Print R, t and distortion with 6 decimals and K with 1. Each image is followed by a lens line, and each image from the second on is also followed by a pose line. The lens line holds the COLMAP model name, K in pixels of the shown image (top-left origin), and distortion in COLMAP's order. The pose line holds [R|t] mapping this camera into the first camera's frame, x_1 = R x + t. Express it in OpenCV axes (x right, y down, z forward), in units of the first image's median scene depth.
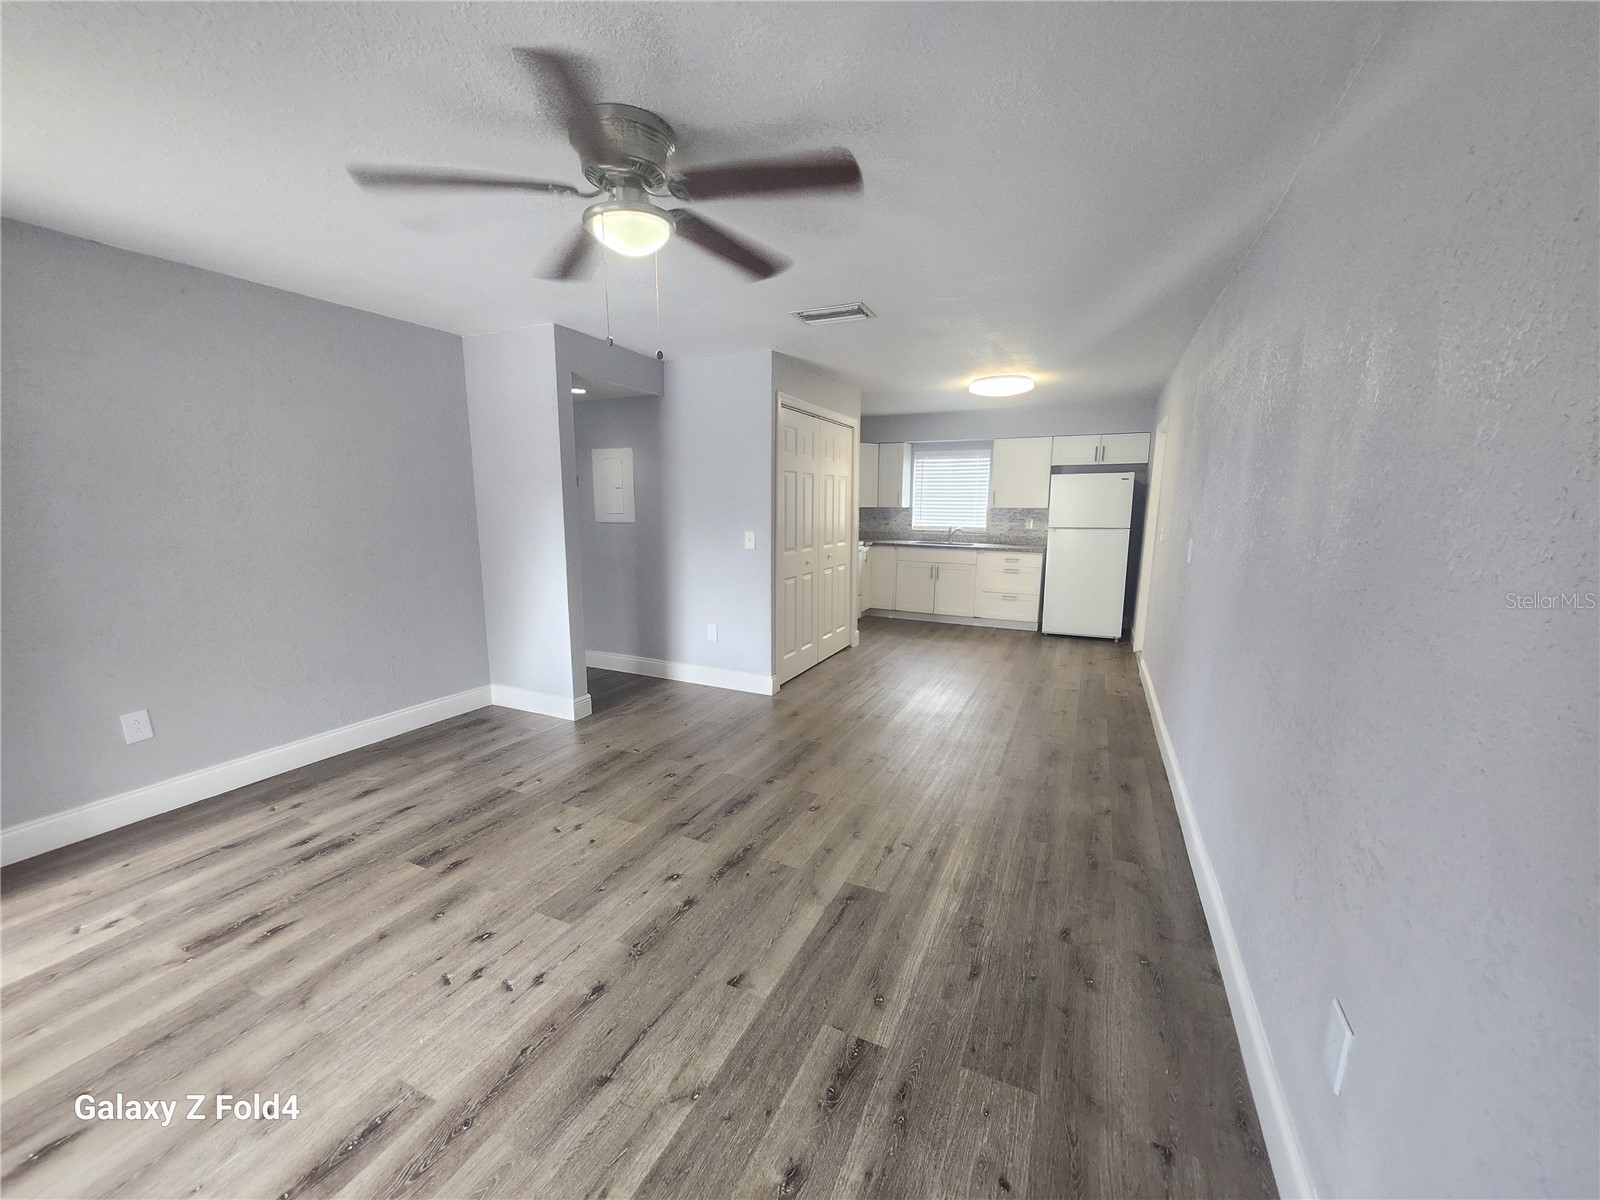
lens RADIAL K [[629.3, 0, 800.0], [0, 629.3, 600.0], [0, 0, 1]] dist [-0.000666, 0.000000]
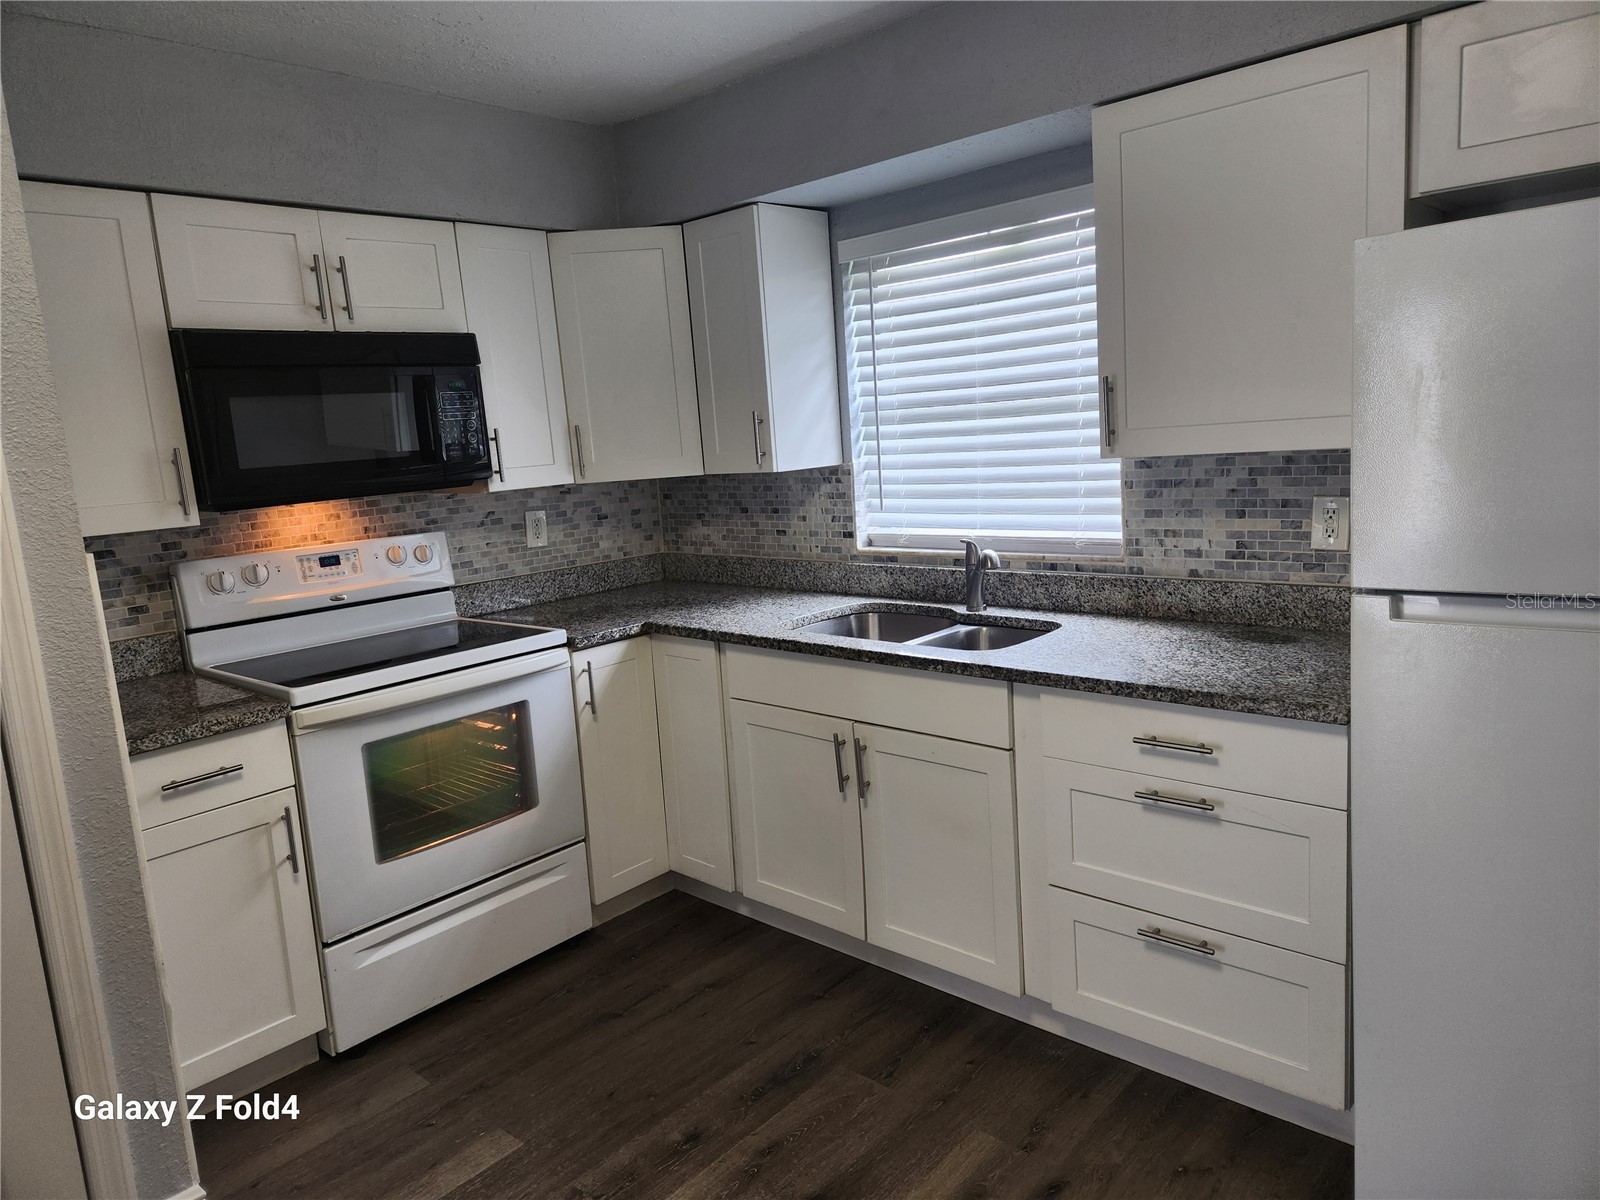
lens RADIAL K [[1027.5, 0, 800.0], [0, 1027.5, 600.0], [0, 0, 1]] dist [0.003949, 0.001301]
pose [[0.952525, -0.021361, -0.303710, 0.298941], [0.028278, 0.999431, 0.018396, -0.106738], [0.303145, -0.026111, 0.952587, 0.627382]]
